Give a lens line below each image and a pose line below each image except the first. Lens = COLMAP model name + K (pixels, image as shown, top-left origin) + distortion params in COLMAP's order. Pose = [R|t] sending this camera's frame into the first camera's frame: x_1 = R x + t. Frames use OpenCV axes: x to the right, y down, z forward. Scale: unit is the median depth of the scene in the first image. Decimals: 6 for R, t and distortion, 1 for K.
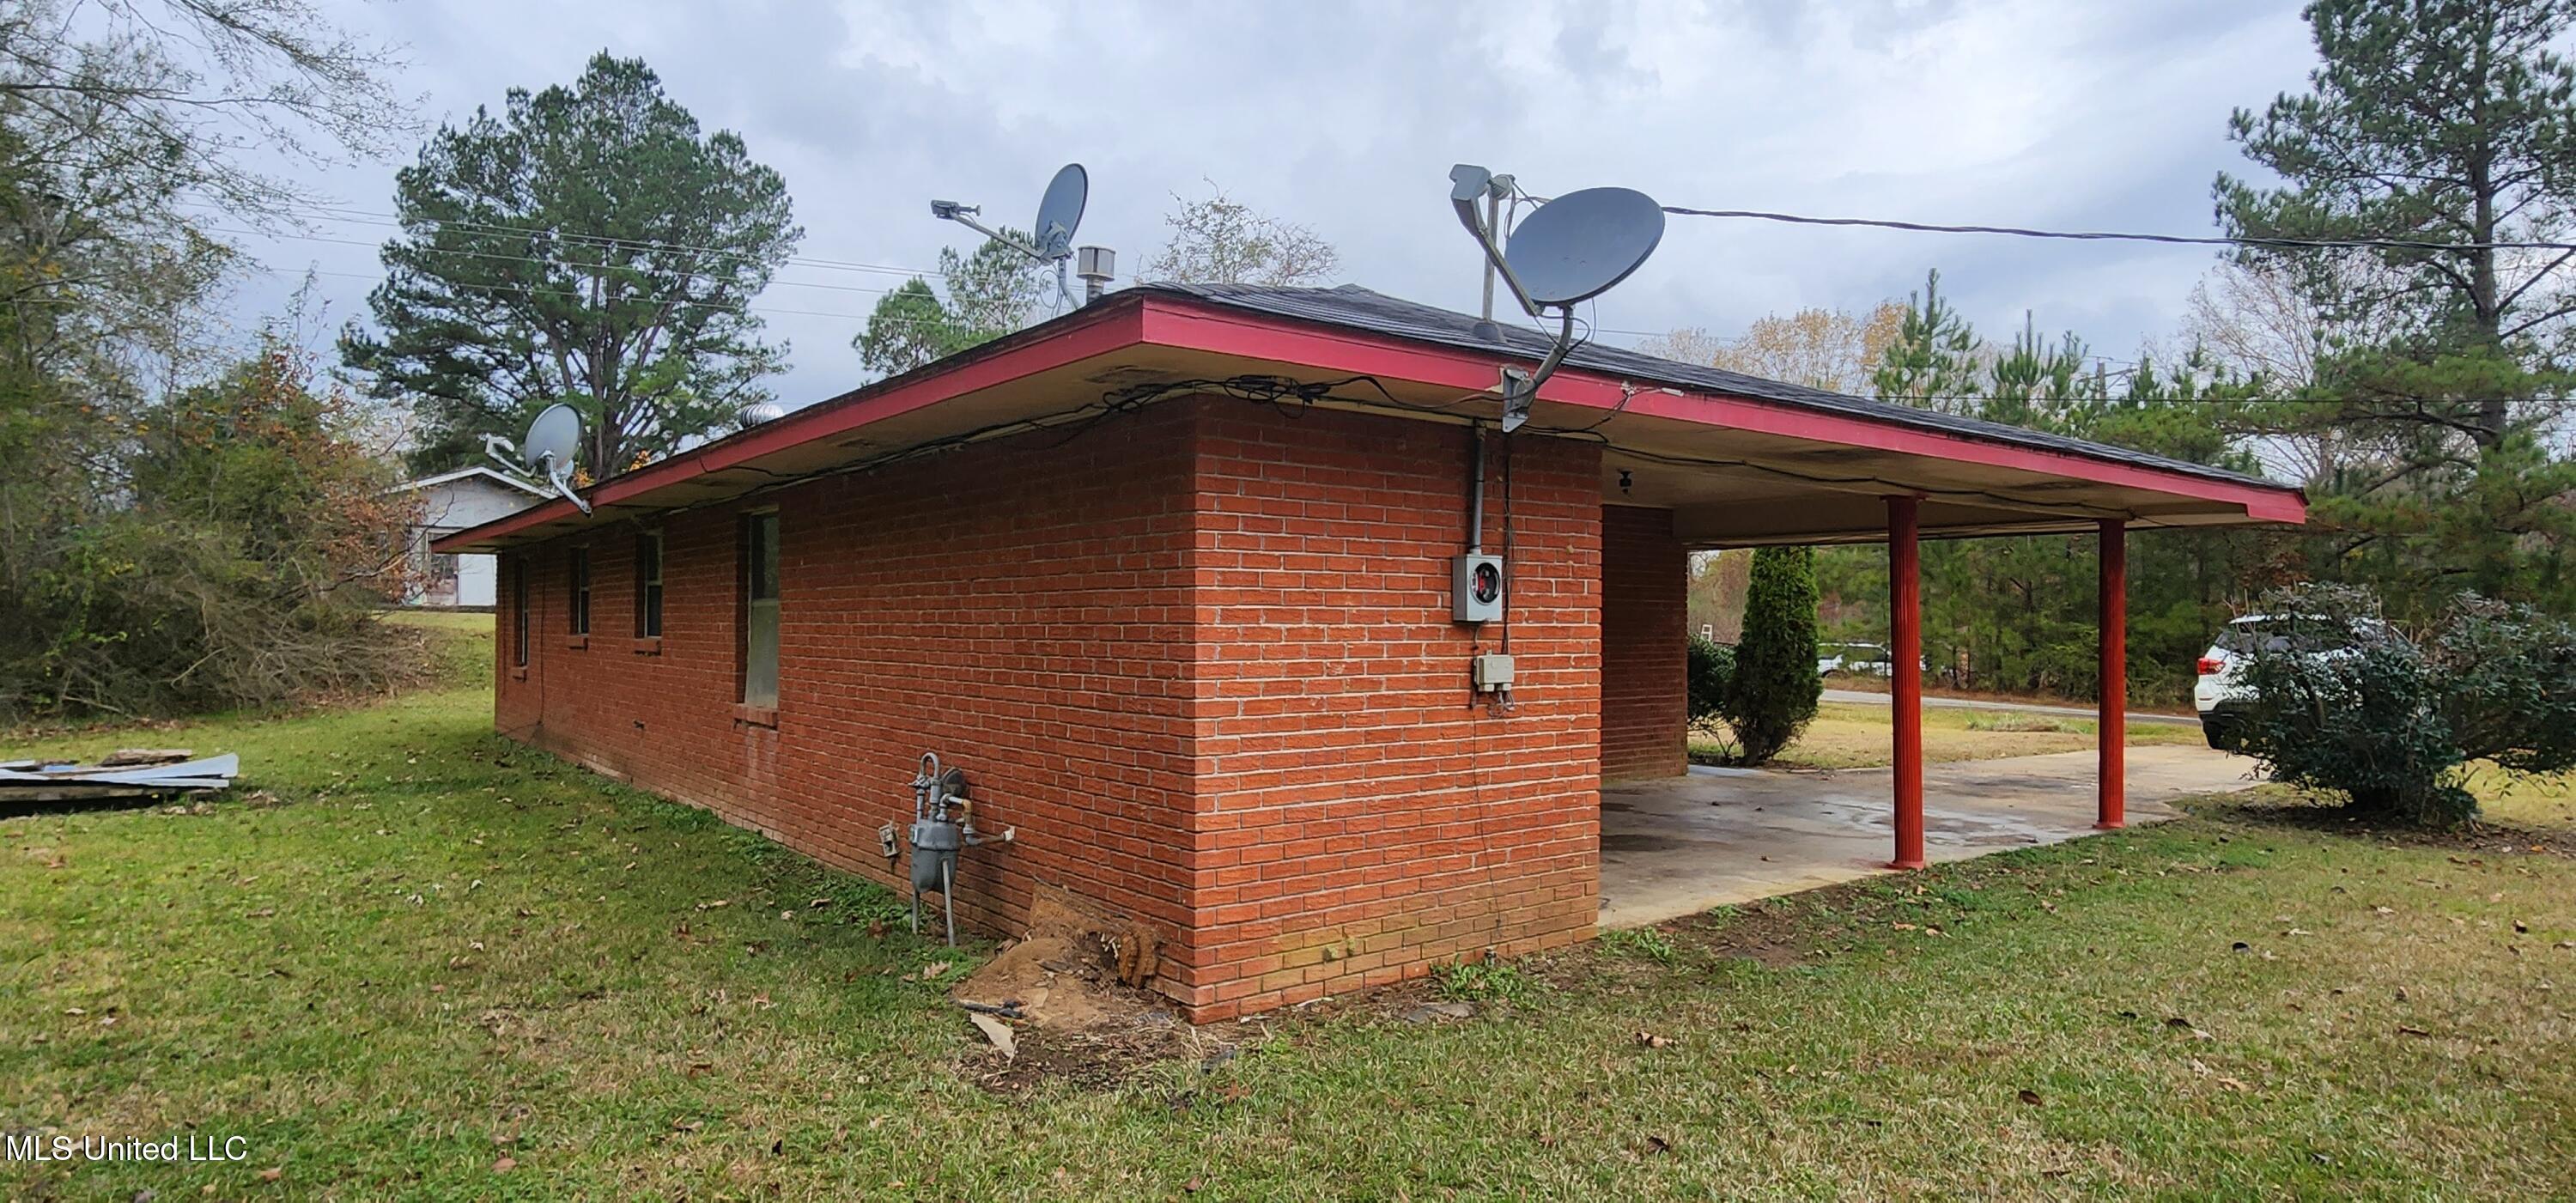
lens RADIAL K [[1392.0, 0, 1285.6], [0, 1392.0, 594.9], [0, 0, 1]] dist [0.001235, -0.002103]
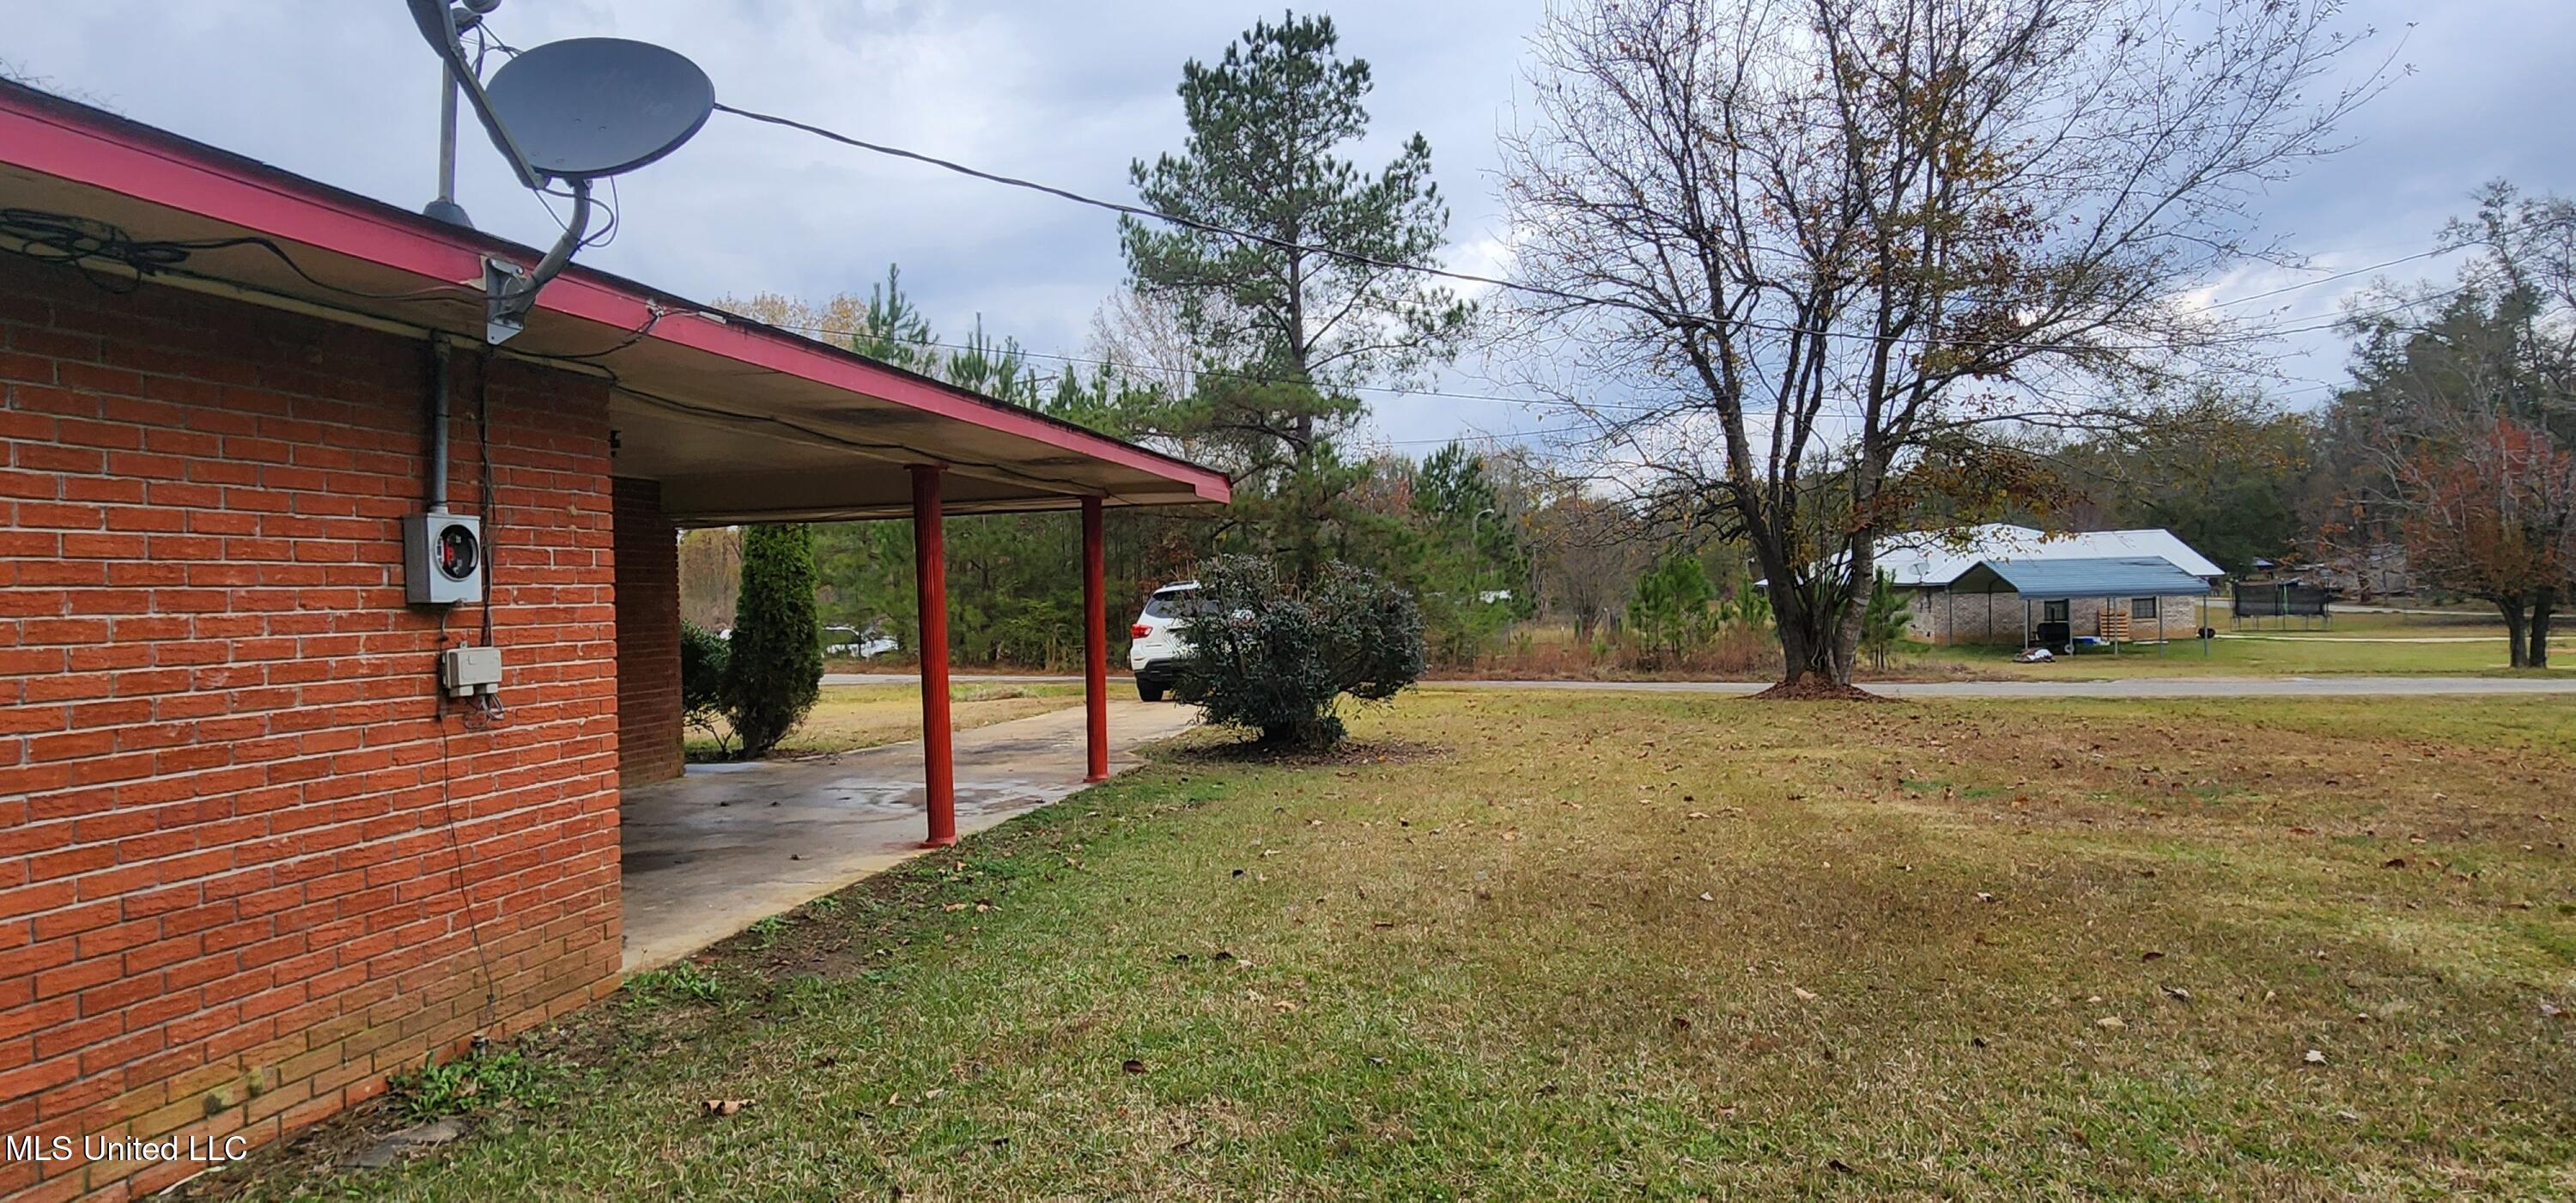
lens RADIAL K [[1392.0, 0, 1285.6], [0, 1392.0, 594.9], [0, 0, 1]] dist [0.001235, -0.002103]
pose [[0.755934, -0.028716, 0.654018, -0.007957], [0.022761, 0.999586, 0.017581, 0.009247], [-0.654252, 0.001596, 0.756275, 0.113222]]
